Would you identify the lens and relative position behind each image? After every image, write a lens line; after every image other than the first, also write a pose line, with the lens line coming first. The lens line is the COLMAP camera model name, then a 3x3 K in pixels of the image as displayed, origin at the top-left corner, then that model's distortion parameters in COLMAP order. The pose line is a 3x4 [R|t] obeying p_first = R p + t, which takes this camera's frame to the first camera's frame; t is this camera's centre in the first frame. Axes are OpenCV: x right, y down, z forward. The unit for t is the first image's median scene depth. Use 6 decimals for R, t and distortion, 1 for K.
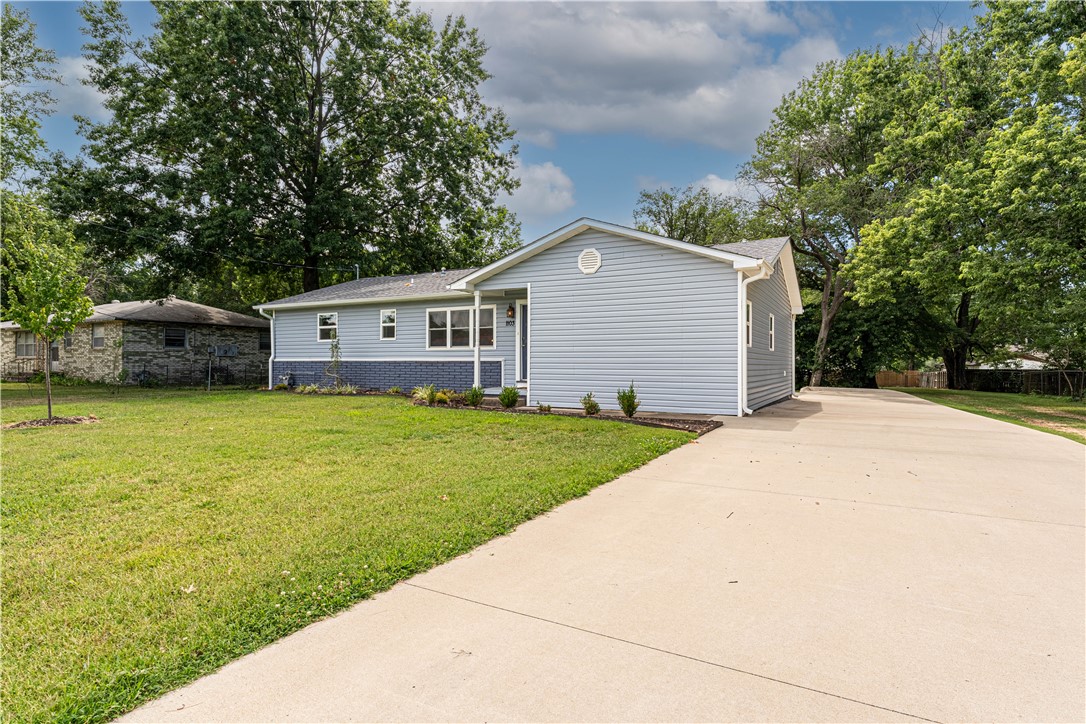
lens RADIAL K [[563.7, 0, 543.4], [0, 563.7, 360.5], [0, 0, 1]] dist [0.002812, 0.000085]
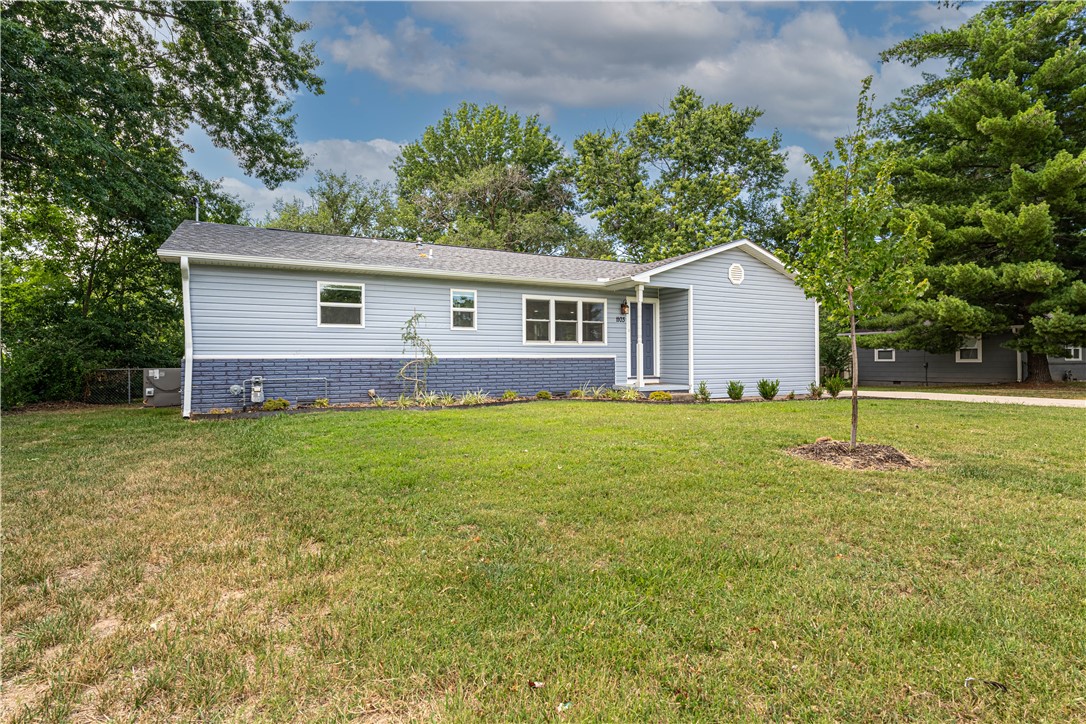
lens RADIAL K [[563.7, 0, 543.4], [0, 563.7, 359.7], [0, 0, 1]] dist [0.002812, 0.000085]
pose [[0.538646, -0.004172, 0.842522, -0.923436], [0.004033, 0.999989, 0.002373, 0.001178], [-0.842523, 0.002120, 0.538657, 0.559814]]
